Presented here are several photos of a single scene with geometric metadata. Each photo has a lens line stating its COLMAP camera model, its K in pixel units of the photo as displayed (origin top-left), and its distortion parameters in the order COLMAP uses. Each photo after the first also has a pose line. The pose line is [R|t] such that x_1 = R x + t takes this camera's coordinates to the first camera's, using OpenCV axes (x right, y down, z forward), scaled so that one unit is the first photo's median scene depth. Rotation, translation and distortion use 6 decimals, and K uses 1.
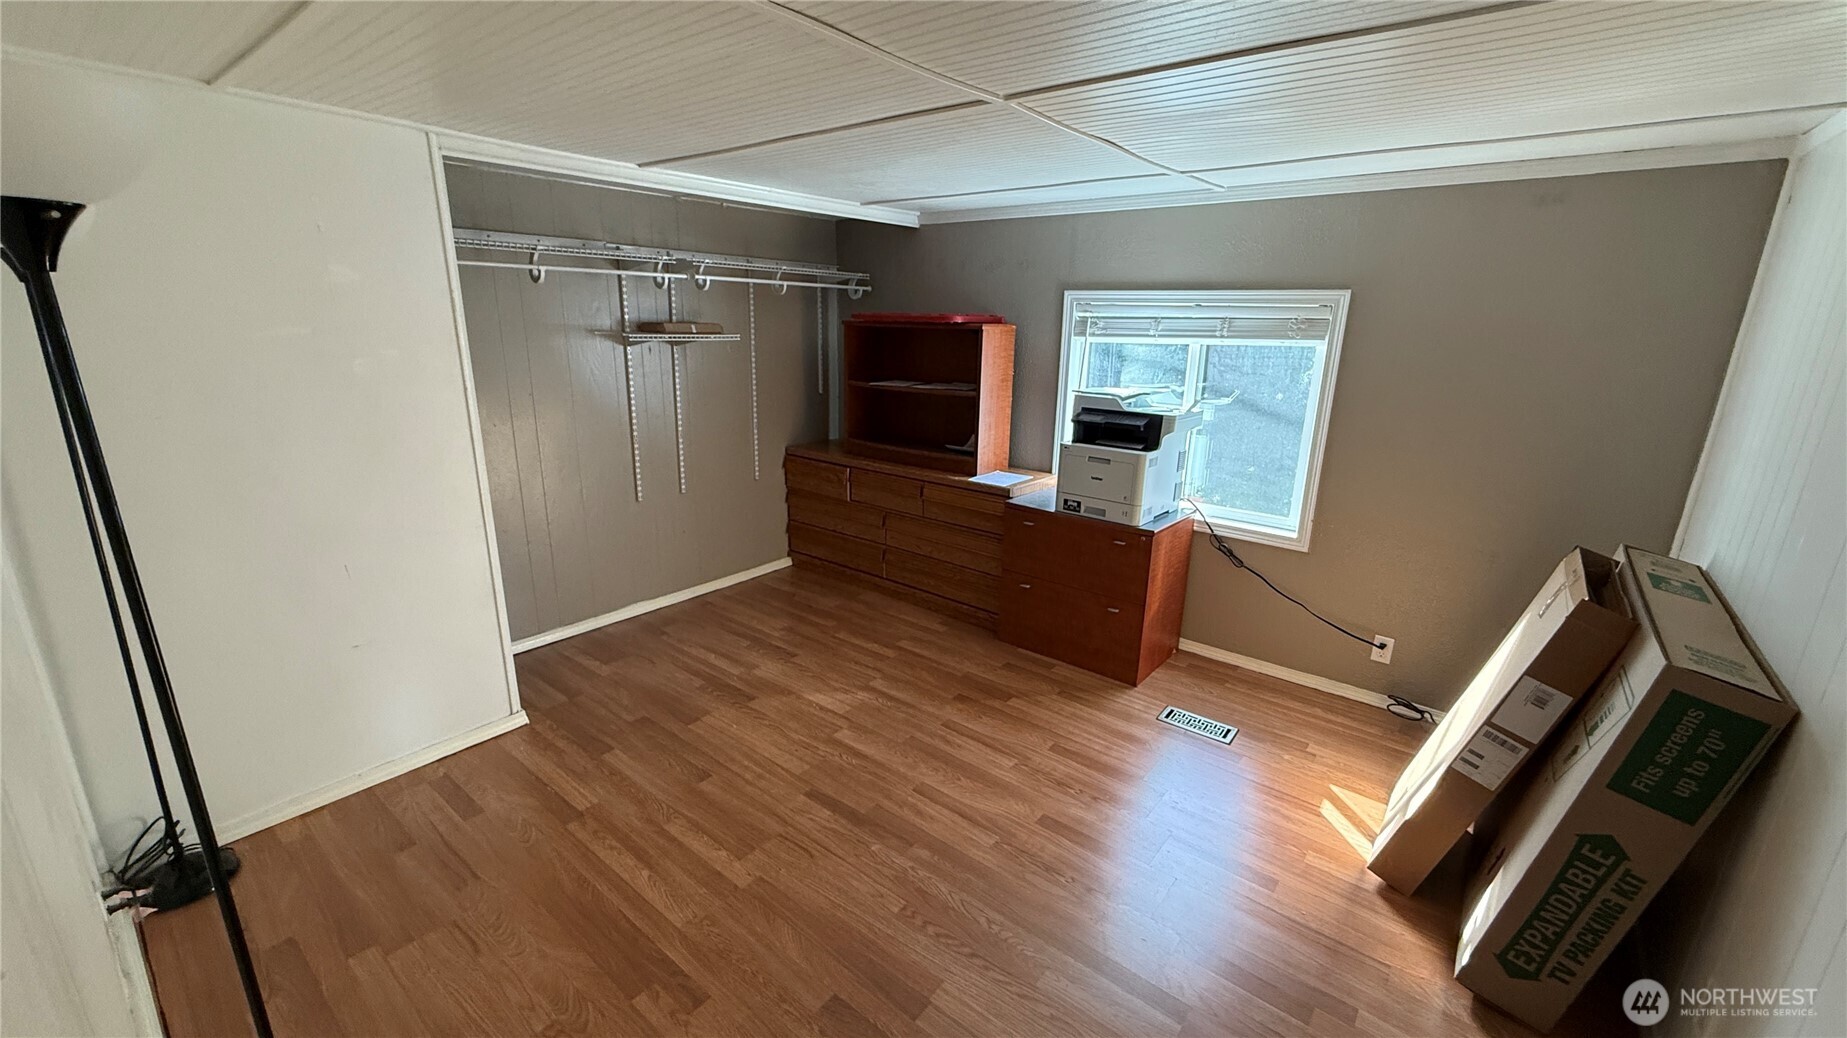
lens RADIAL K [[725.0, 0, 923.5], [0, 725.0, 519.0], [0, 0, 1]] dist [0.000138, 0.000071]
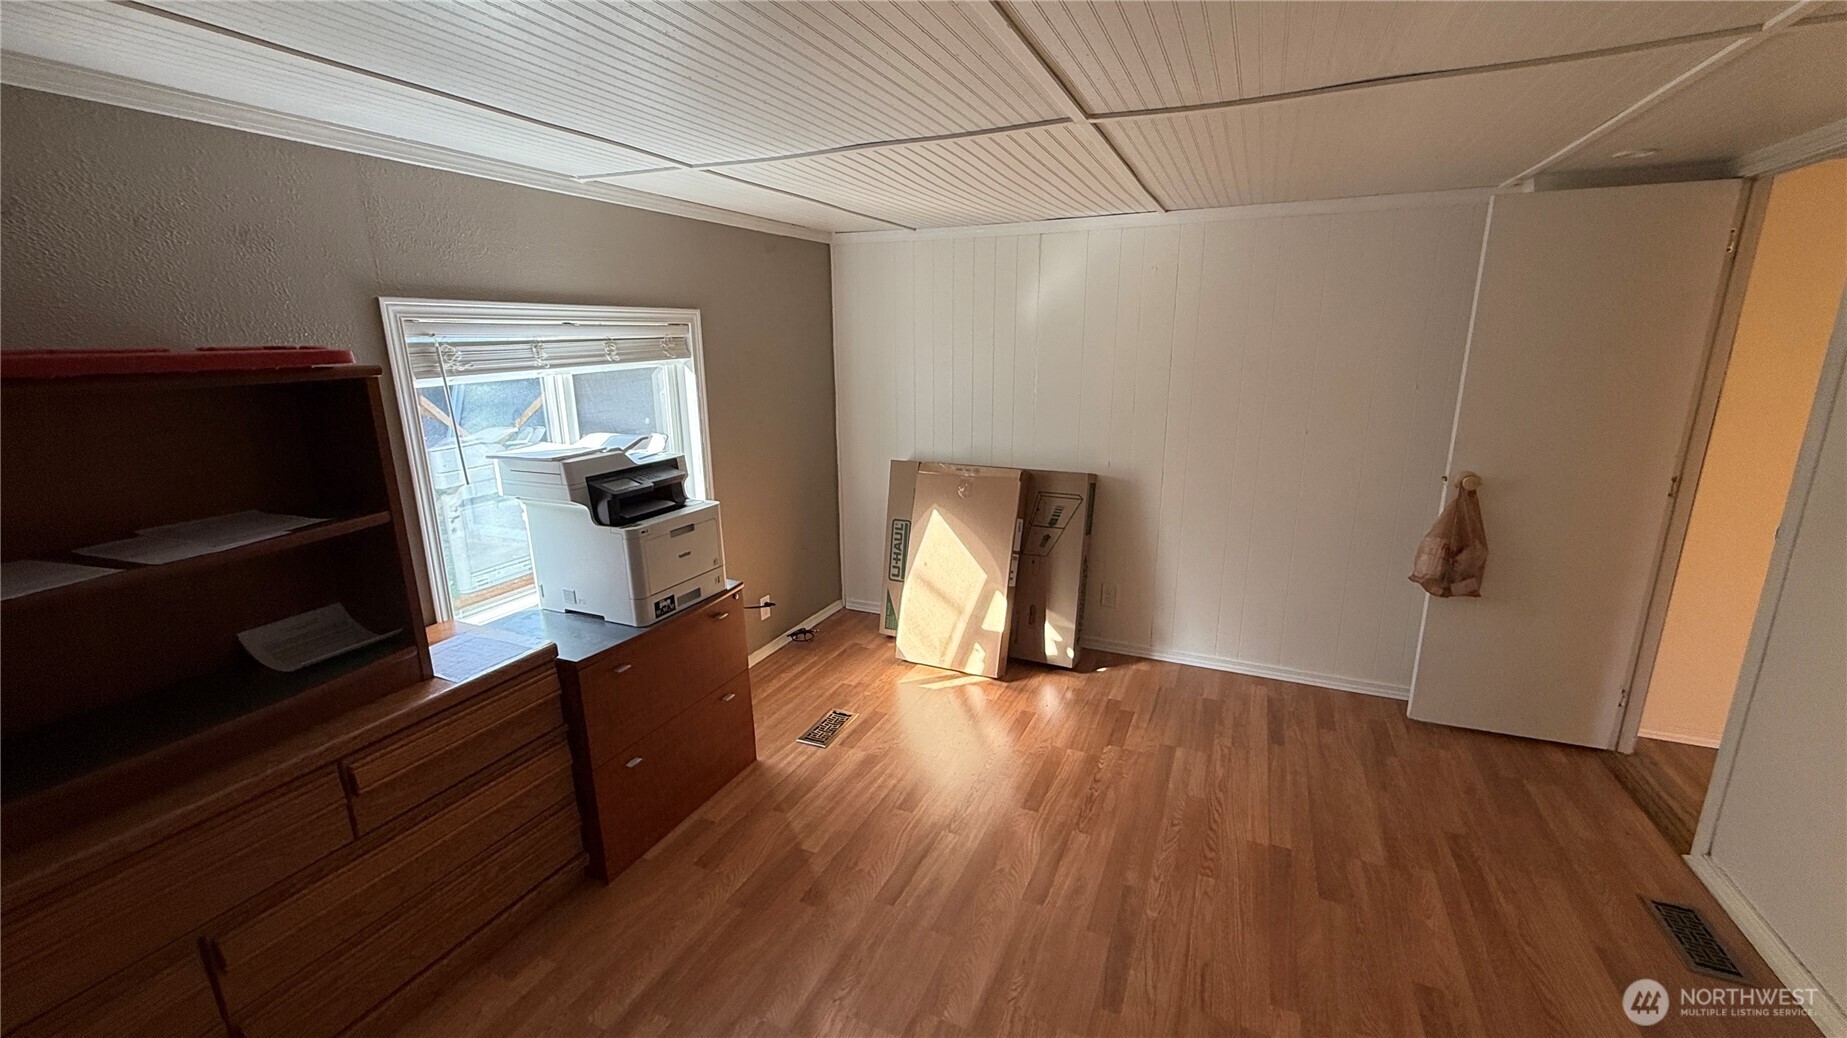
lens RADIAL K [[725.0, 0, 923.5], [0, 725.0, 519.0], [0, 0, 1]] dist [0.000138, 0.000071]
pose [[-0.239537, -0.253892, 0.937103, -0.520453], [0.271212, 0.909280, 0.315679, -0.263212], [-0.932237, 0.329770, -0.148947, 0.884880]]
